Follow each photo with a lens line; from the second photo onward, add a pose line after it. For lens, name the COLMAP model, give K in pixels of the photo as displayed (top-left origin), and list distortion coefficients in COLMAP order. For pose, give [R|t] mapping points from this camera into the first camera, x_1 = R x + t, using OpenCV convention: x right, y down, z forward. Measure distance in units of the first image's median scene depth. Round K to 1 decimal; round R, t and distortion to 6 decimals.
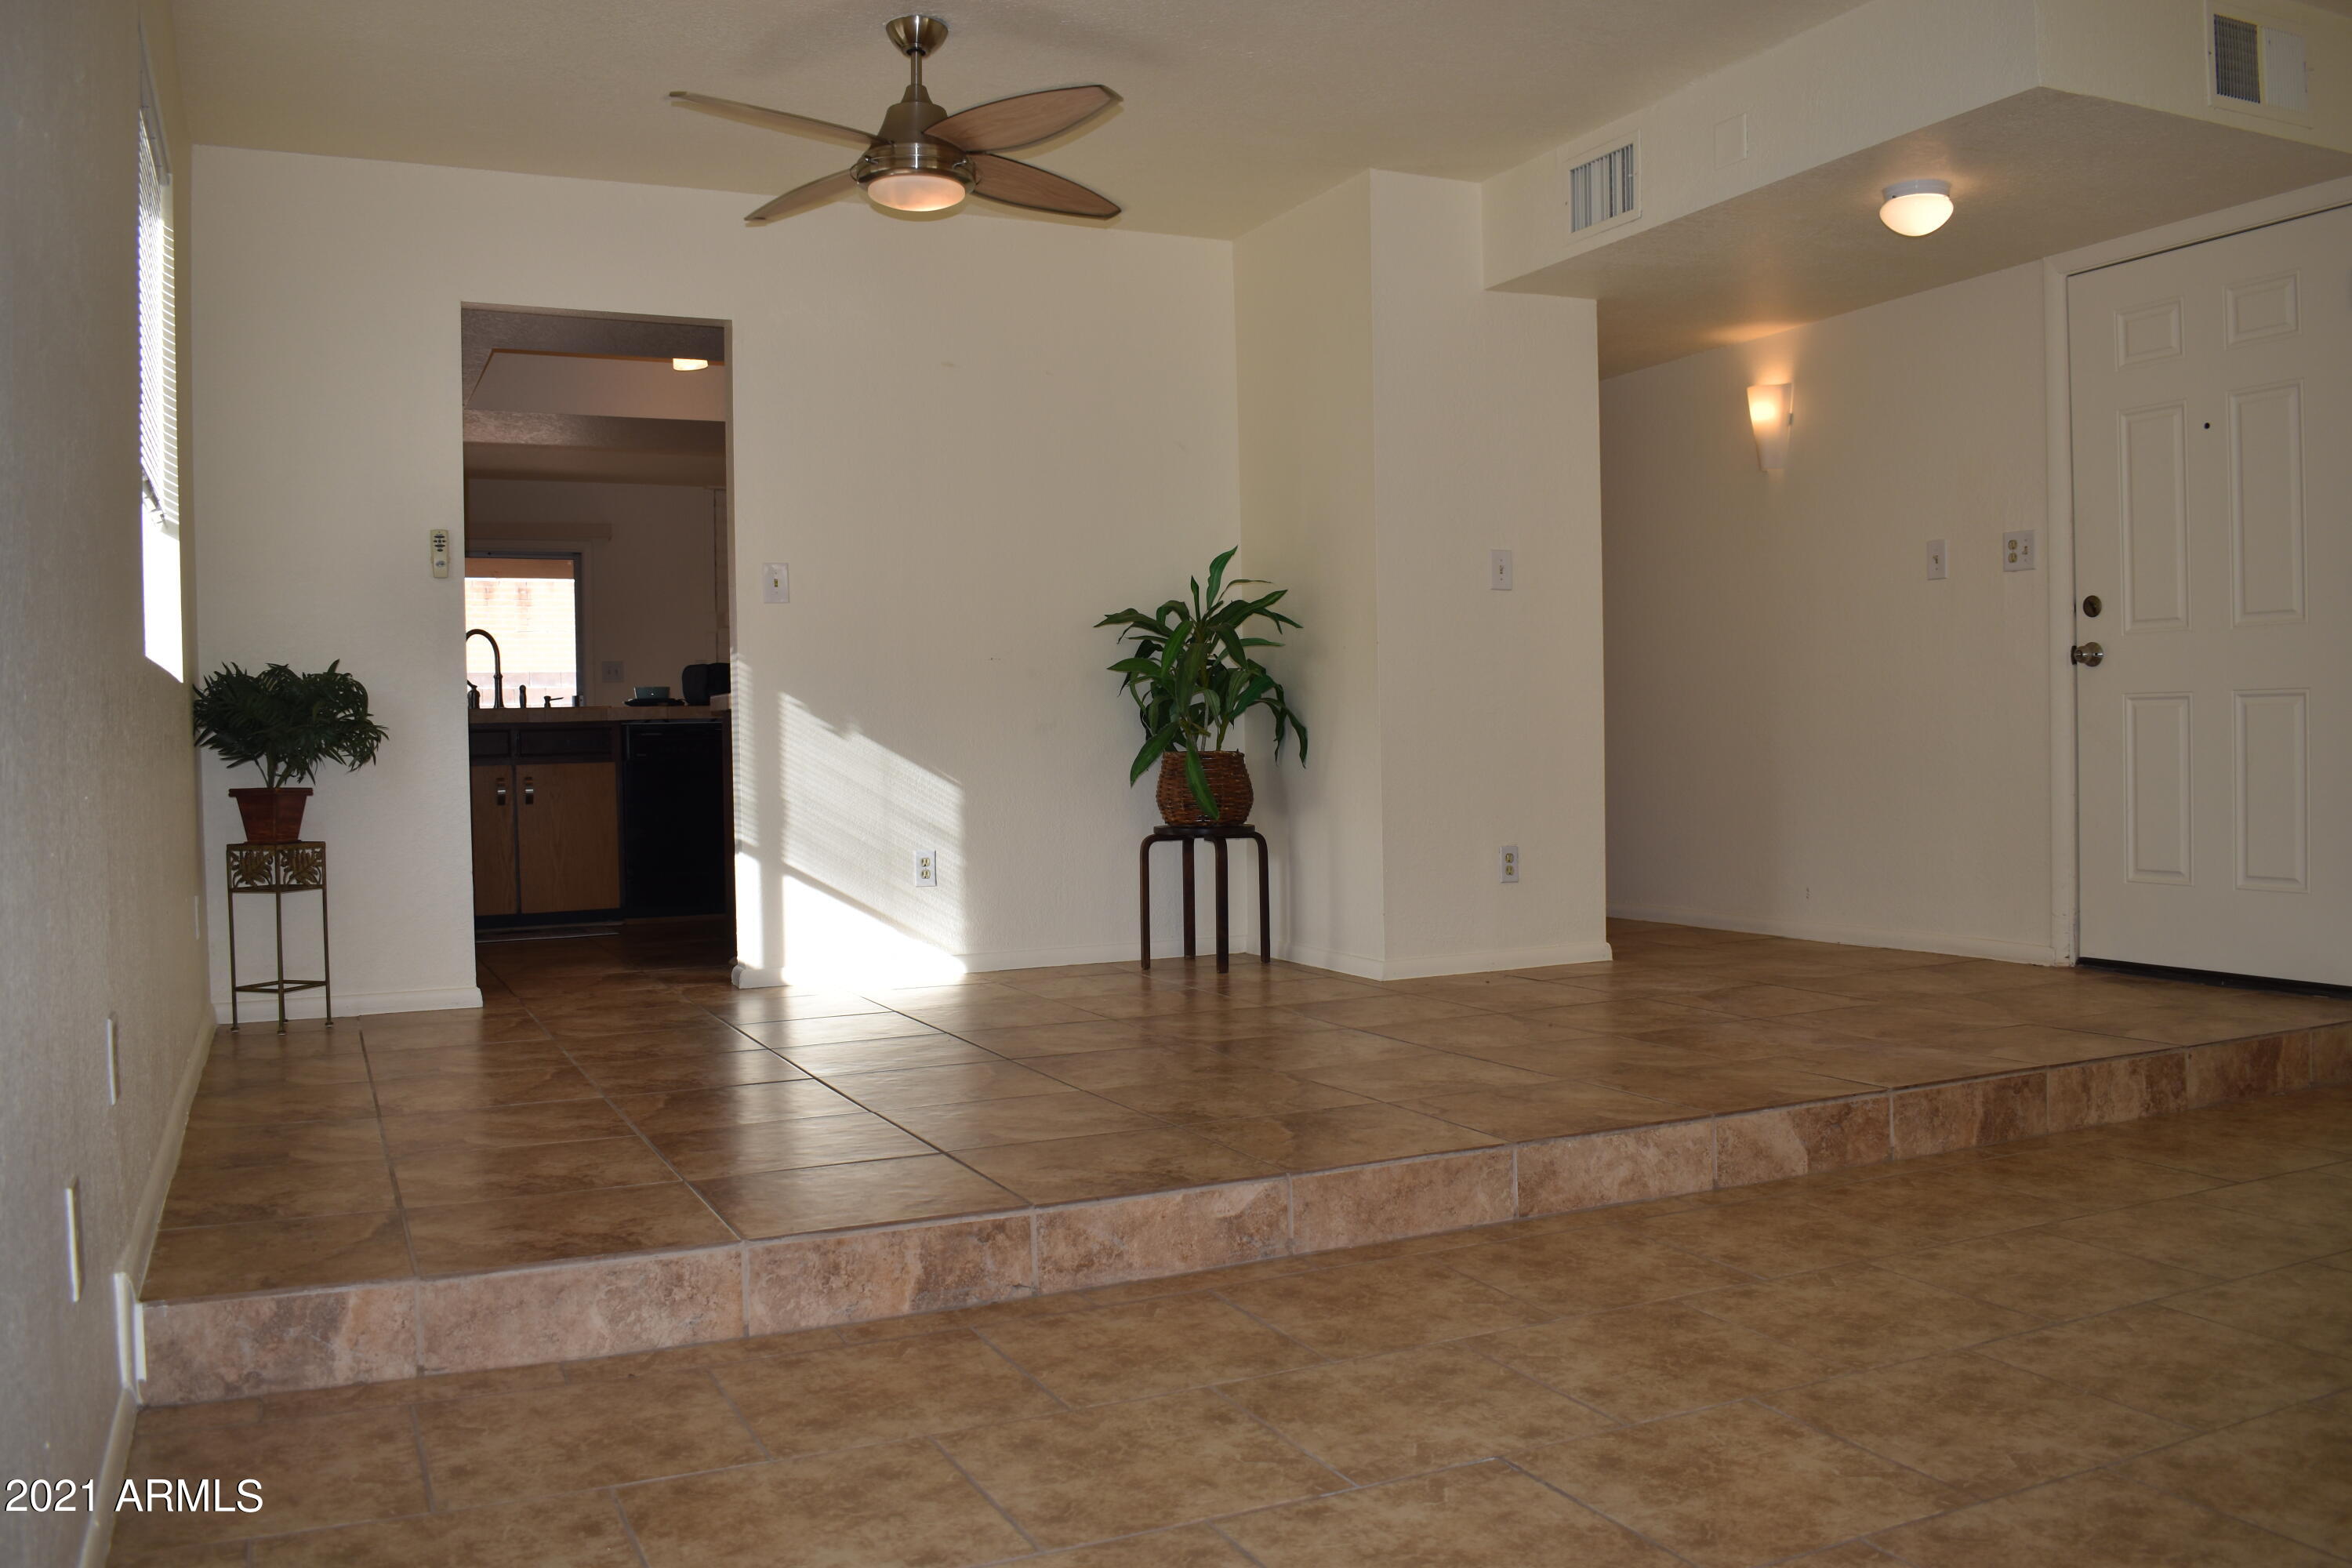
lens RADIAL K [[1978.7, 0, 1176.0], [0, 1978.7, 784.0], [0, 0, 1]] dist [-0.095763, 0.004764]
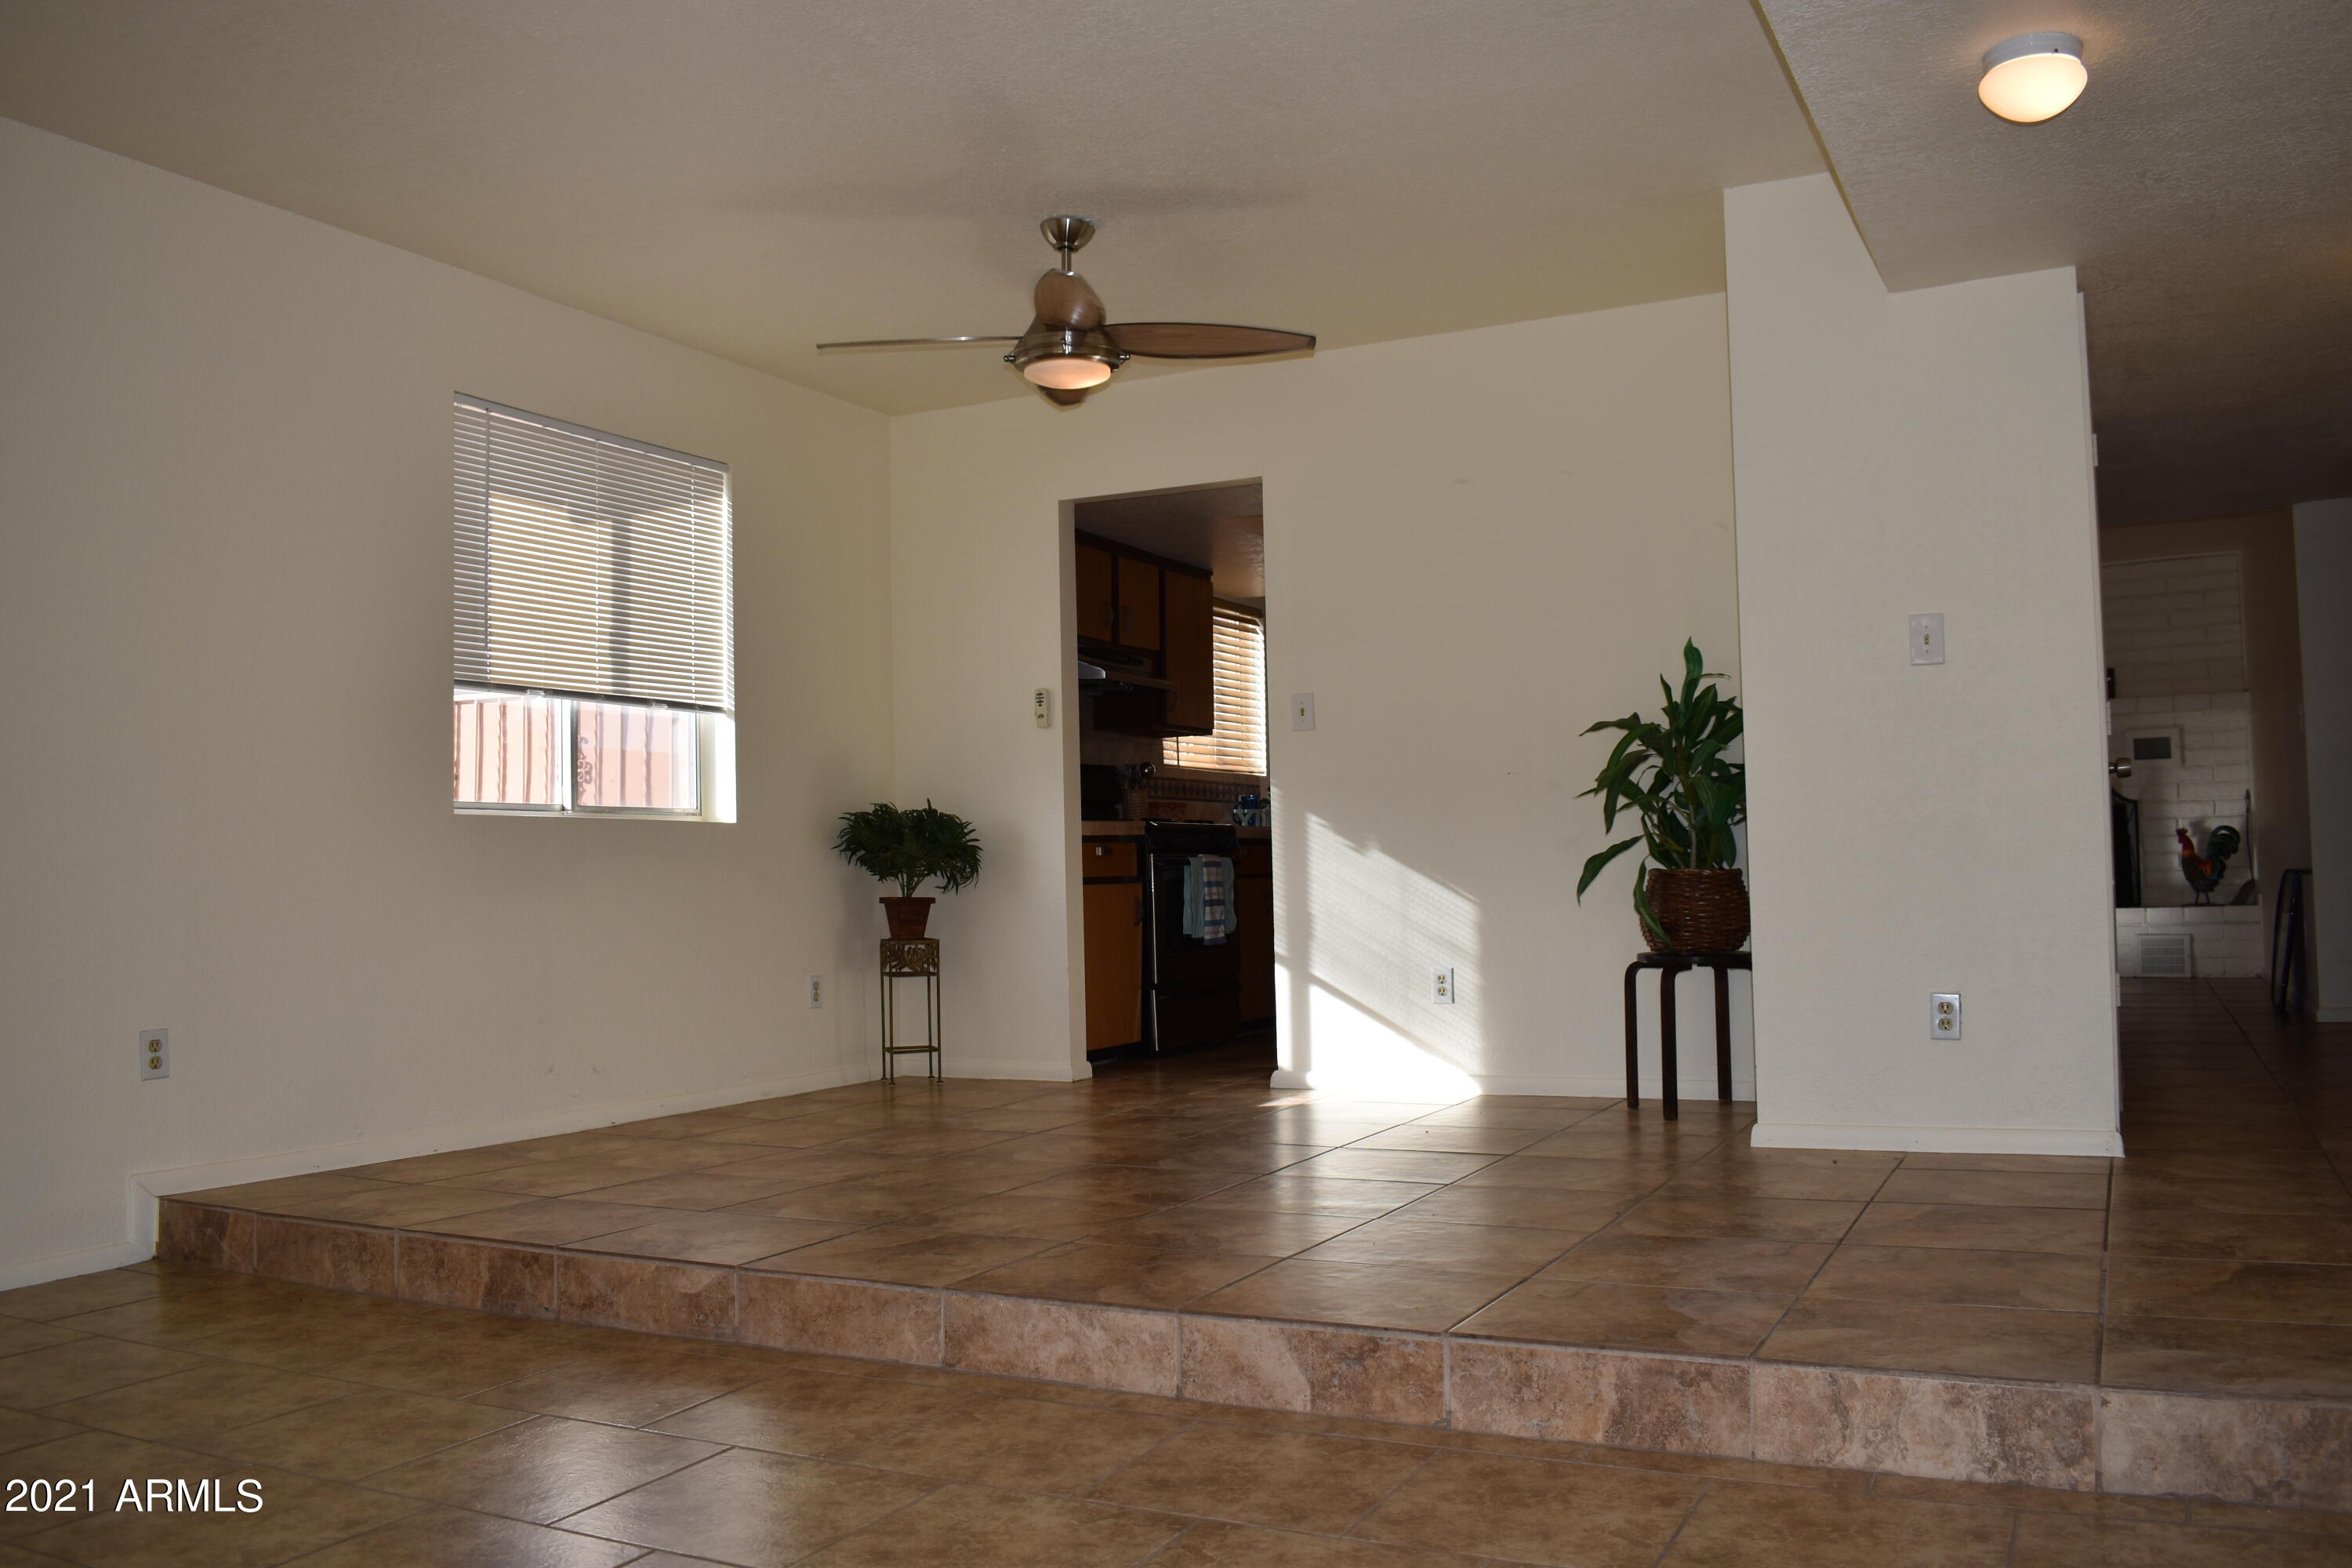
lens RADIAL K [[1935.8, 0, 1176.0], [0, 1935.8, 784.0], [0, 0, 1]] dist [-0.094881, 0.008442]
pose [[0.602521, -0.029805, -0.797546, 0.825549], [-0.008721, 0.998997, -0.043923, -0.021953], [0.798055, 0.033420, 0.601657, 0.416926]]
